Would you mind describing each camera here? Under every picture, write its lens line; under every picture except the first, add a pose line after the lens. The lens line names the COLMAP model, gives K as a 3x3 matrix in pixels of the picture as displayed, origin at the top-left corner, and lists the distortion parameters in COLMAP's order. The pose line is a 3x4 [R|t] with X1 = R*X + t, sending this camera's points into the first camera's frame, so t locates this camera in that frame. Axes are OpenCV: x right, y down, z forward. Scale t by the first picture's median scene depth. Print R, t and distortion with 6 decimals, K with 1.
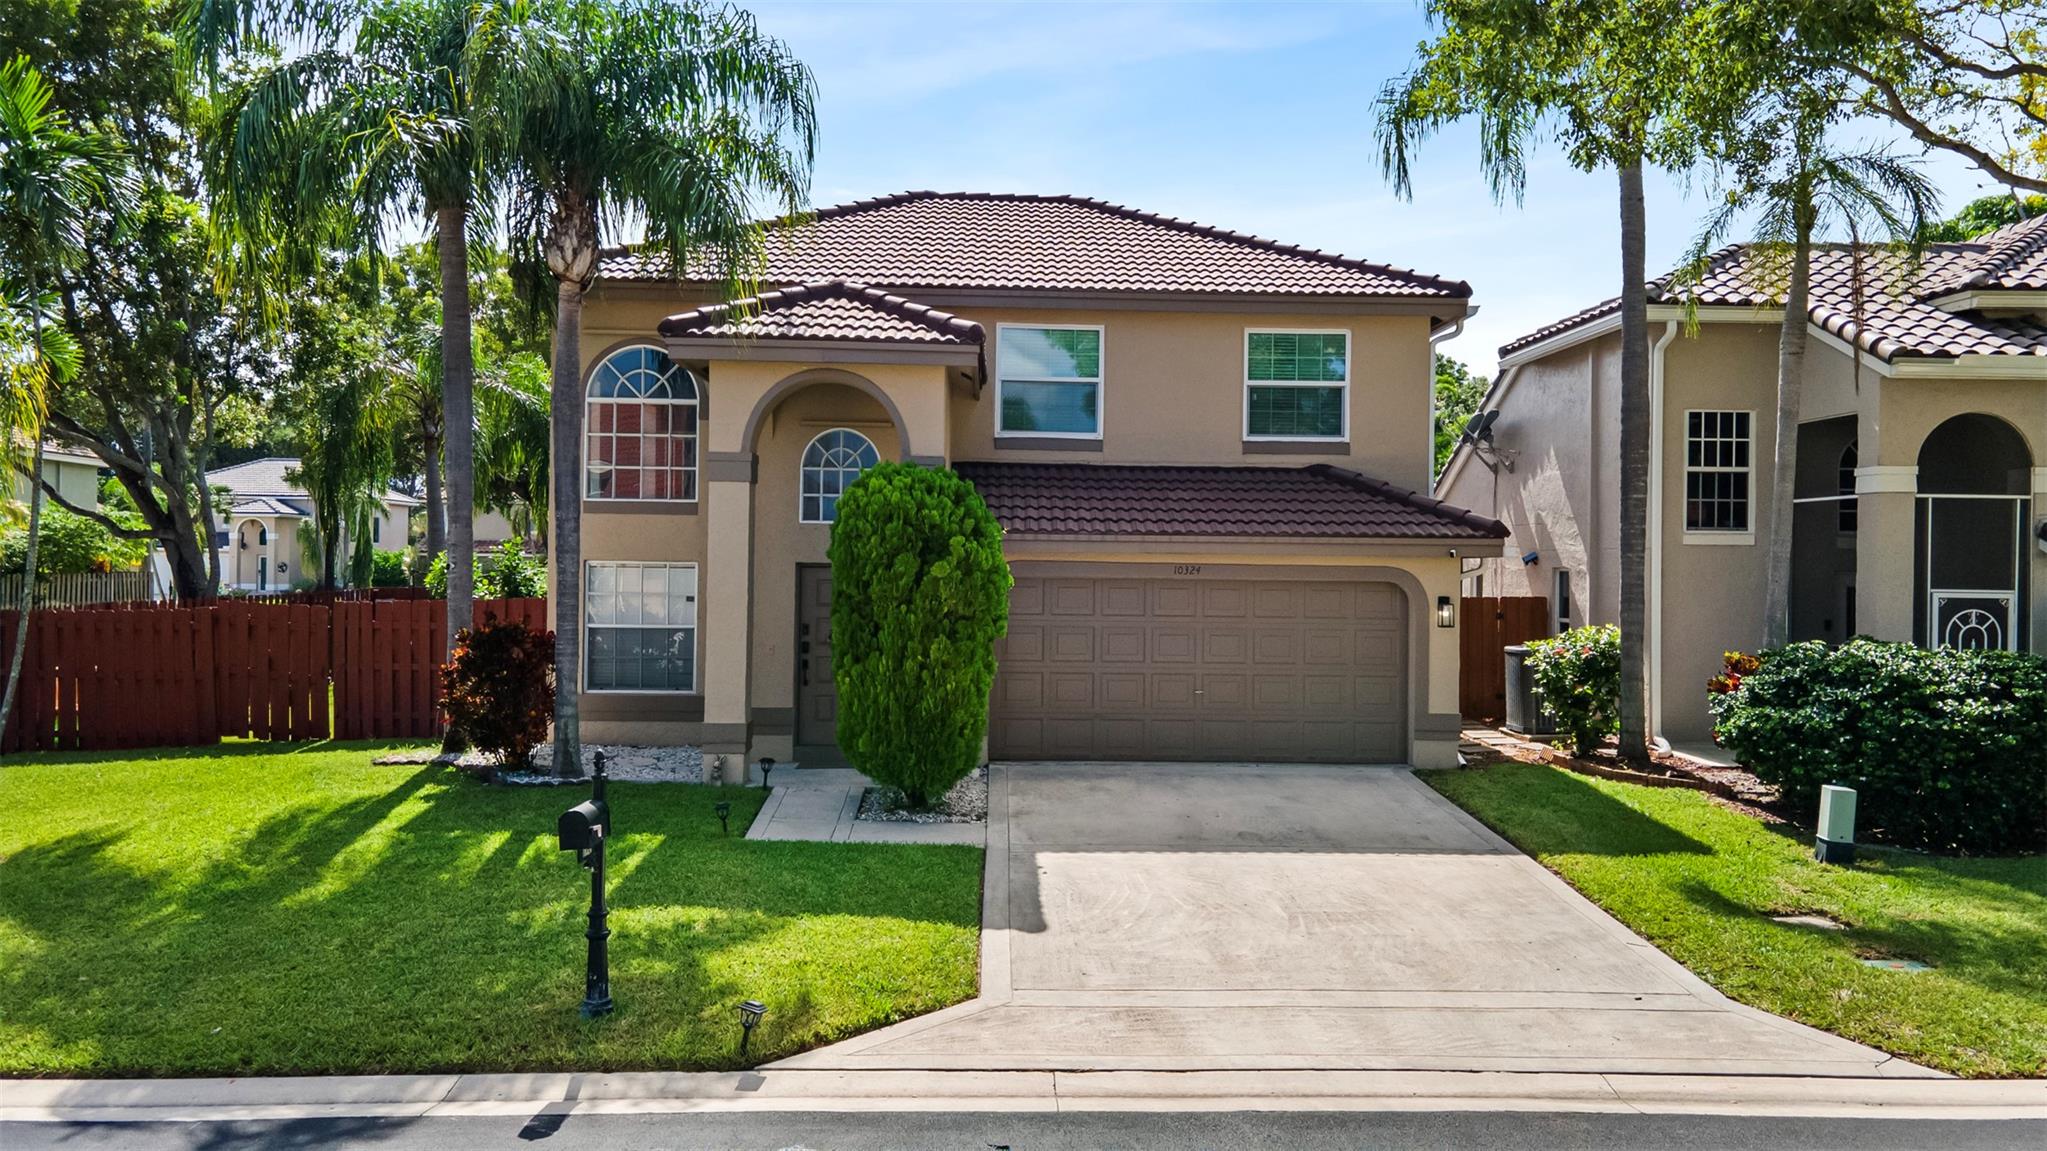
lens RADIAL K [[1489.3, 0, 1043.8], [0, 1489.3, 571.5], [0, 0, 1]] dist [0.006078, 0.047884]
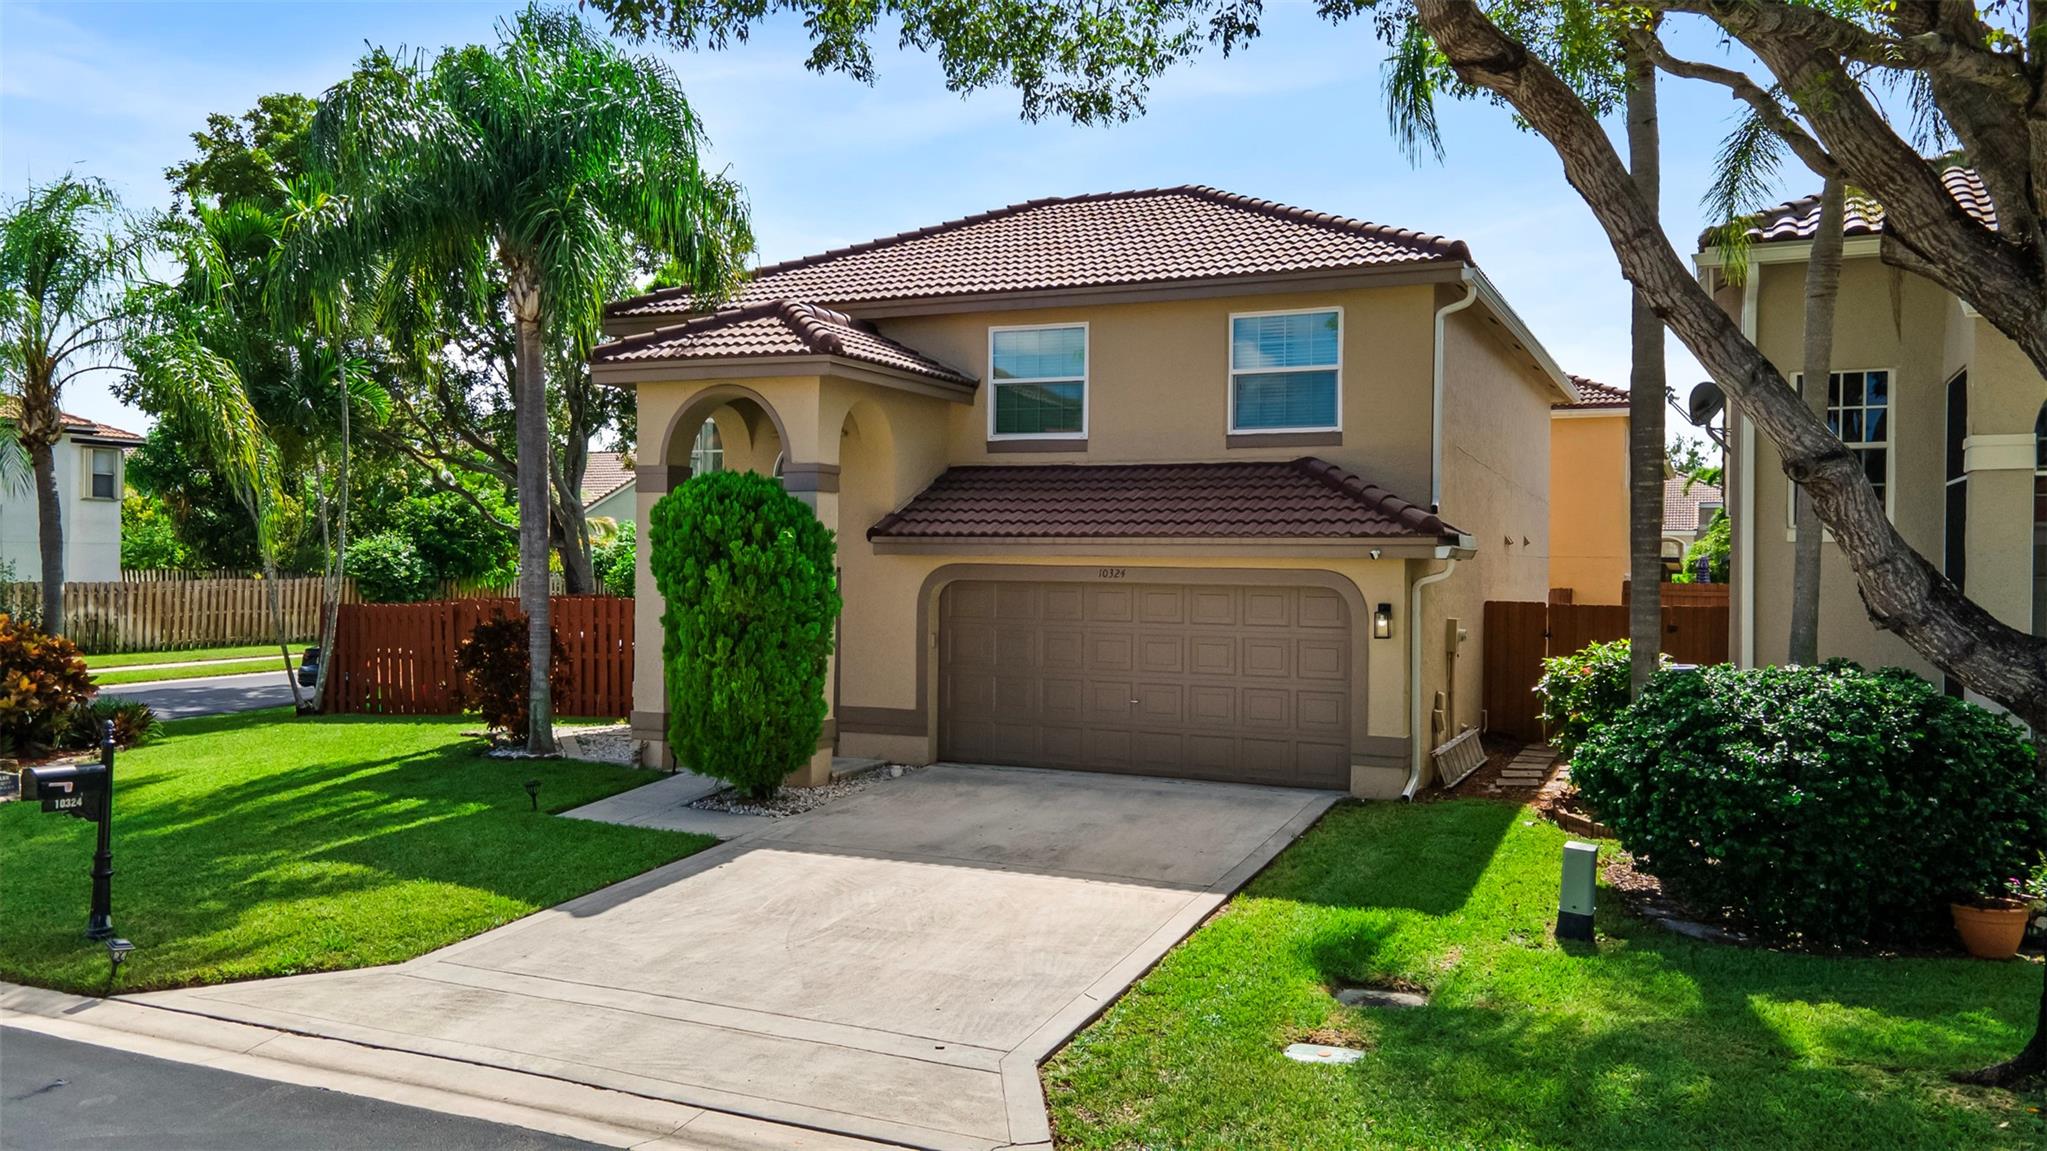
lens RADIAL K [[1489.3, 0, 1043.8], [0, 1489.3, 571.5], [0, 0, 1]] dist [0.006078, 0.047884]
pose [[0.901322, -0.000016, -0.433149, 0.461932], [-0.001501, 0.999994, -0.003159, 0.000971], [0.433147, 0.003498, 0.901317, 0.118783]]
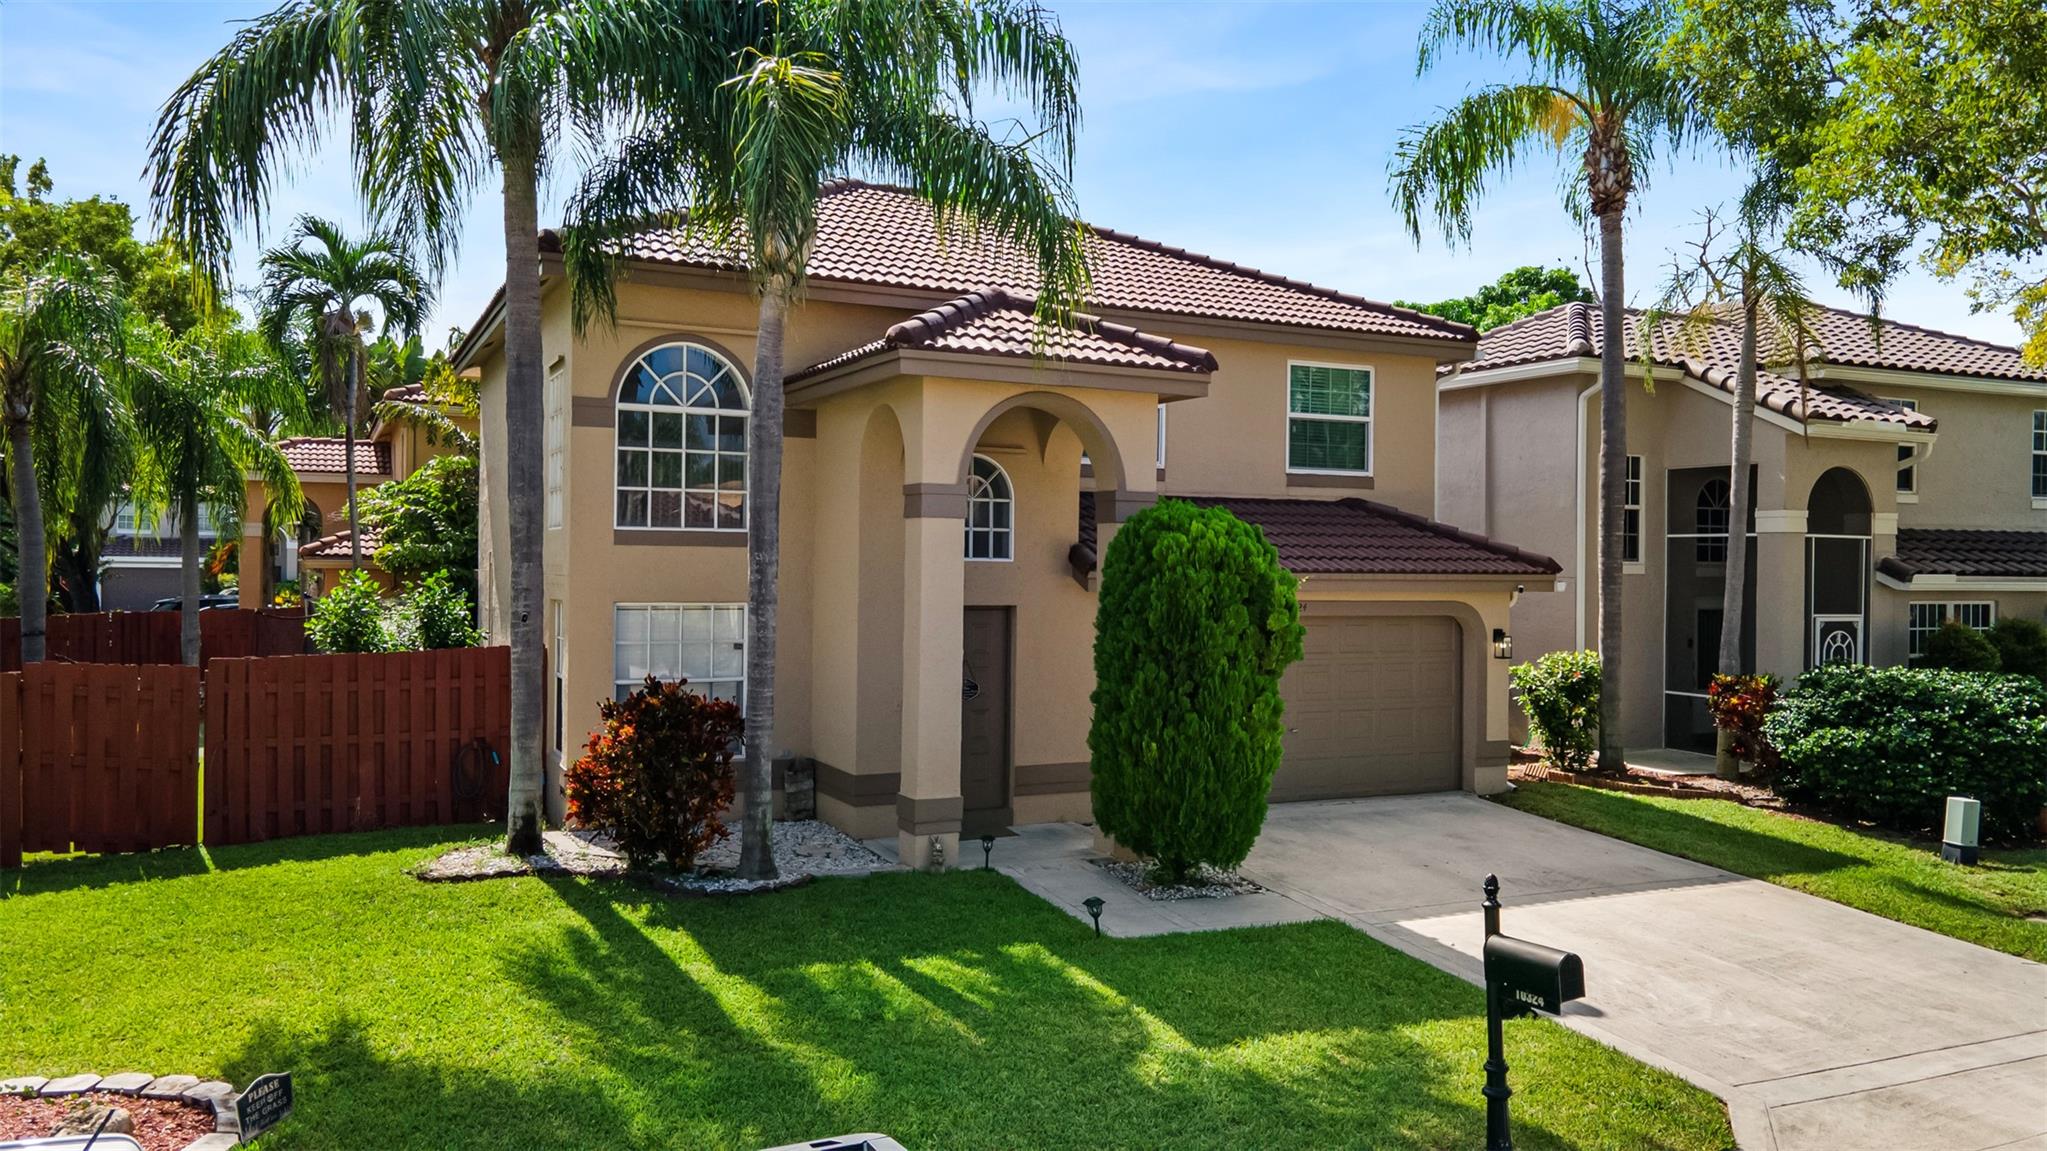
lens RADIAL K [[1489.3, 0, 1043.8], [0, 1489.3, 571.5], [0, 0, 1]] dist [0.006078, 0.047884]
pose [[0.914173, -0.004233, 0.405302, -0.443911], [0.002134, 0.999982, 0.005630, -0.029952], [-0.405318, -0.004282, 0.914166, 0.167989]]
